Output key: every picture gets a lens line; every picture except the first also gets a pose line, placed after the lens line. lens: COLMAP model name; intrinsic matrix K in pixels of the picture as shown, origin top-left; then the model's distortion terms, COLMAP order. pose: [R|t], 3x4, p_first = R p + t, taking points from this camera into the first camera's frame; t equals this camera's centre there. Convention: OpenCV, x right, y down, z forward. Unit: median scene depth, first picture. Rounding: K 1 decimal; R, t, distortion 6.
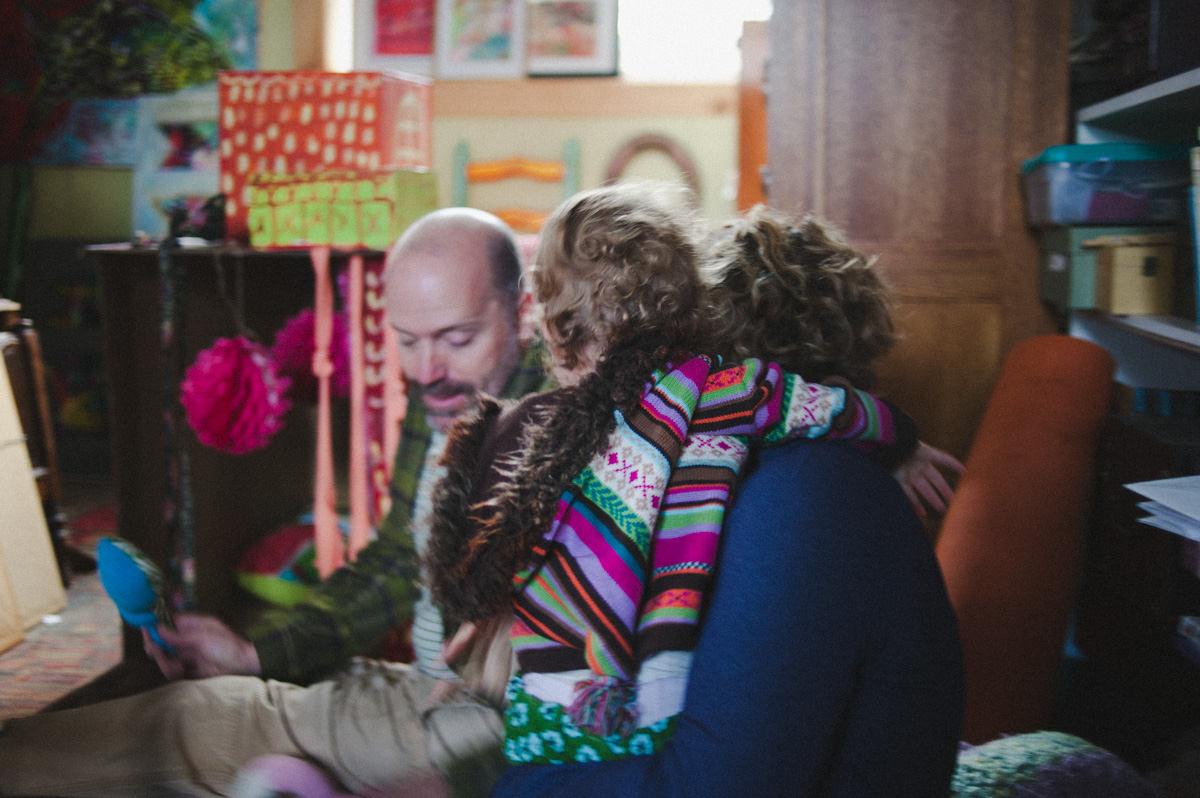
lens RADIAL K [[1195.7, 0, 600.0], [0, 1195.7, 399.0], [0, 0, 1]] dist [-0.120402, 0.149359]
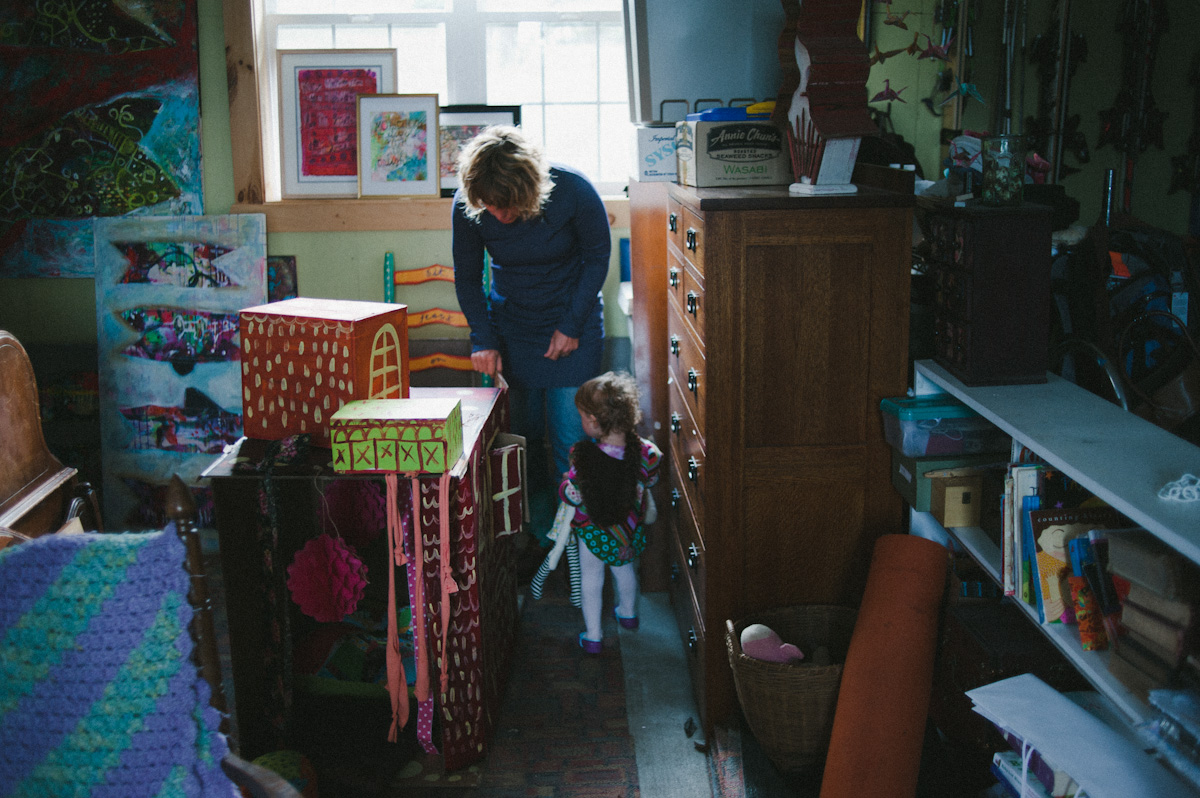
lens RADIAL K [[1195.7, 0, 600.0], [0, 1195.7, 399.0], [0, 0, 1]] dist [-0.120402, 0.149359]
pose [[0.982876, -0.052565, 0.176614, -0.125888], [0.035631, 0.994576, 0.097724, -0.180005], [-0.180792, -0.089757, 0.979417, -0.199933]]
